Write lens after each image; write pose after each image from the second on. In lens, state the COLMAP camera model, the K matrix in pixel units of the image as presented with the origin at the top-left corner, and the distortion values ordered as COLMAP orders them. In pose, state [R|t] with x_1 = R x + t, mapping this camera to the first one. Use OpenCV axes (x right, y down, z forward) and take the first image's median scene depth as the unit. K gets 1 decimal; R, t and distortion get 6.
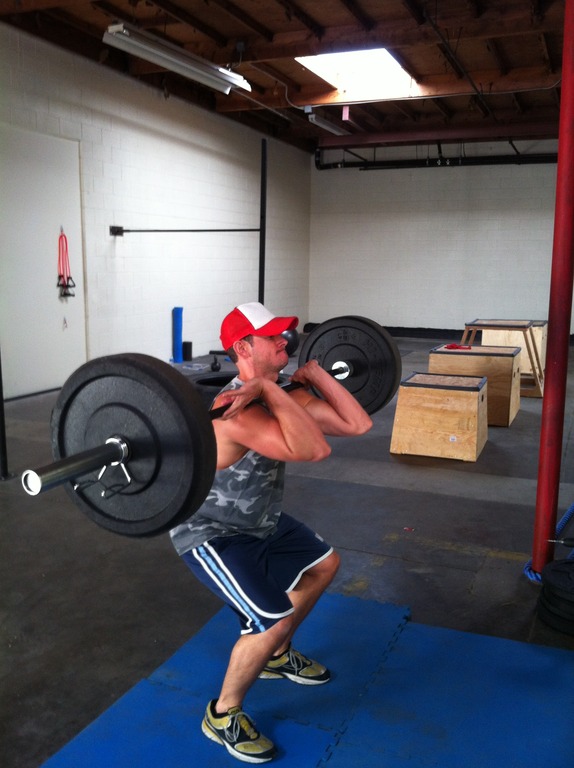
lens RADIAL K [[735.9, 0, 287.0], [0, 735.9, 384.0], [0, 0, 1]] dist [0.090926, -0.243109]
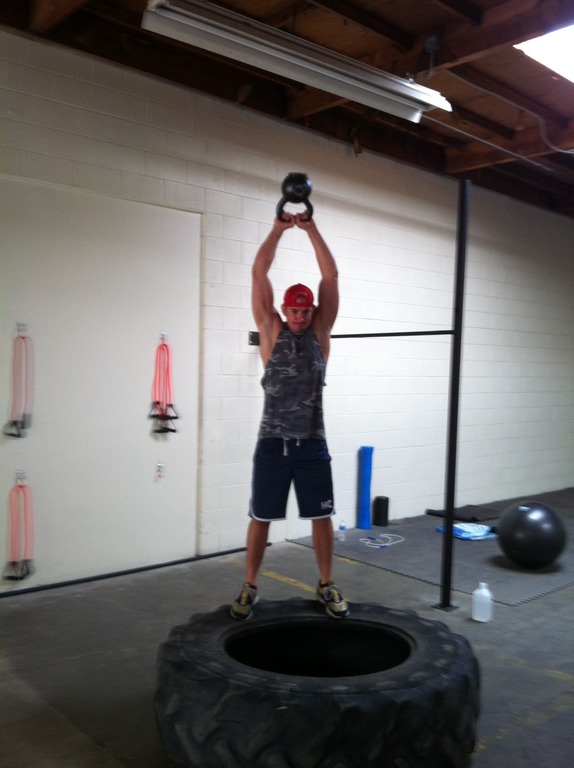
lens RADIAL K [[735.9, 0, 287.0], [0, 735.9, 384.0], [0, 0, 1]] dist [0.090926, -0.243109]
pose [[0.905651, 0.014552, -0.423774, 0.092343], [-0.077007, 0.988436, -0.130628, -0.082157], [0.416973, 0.150937, 0.896299, 0.429710]]
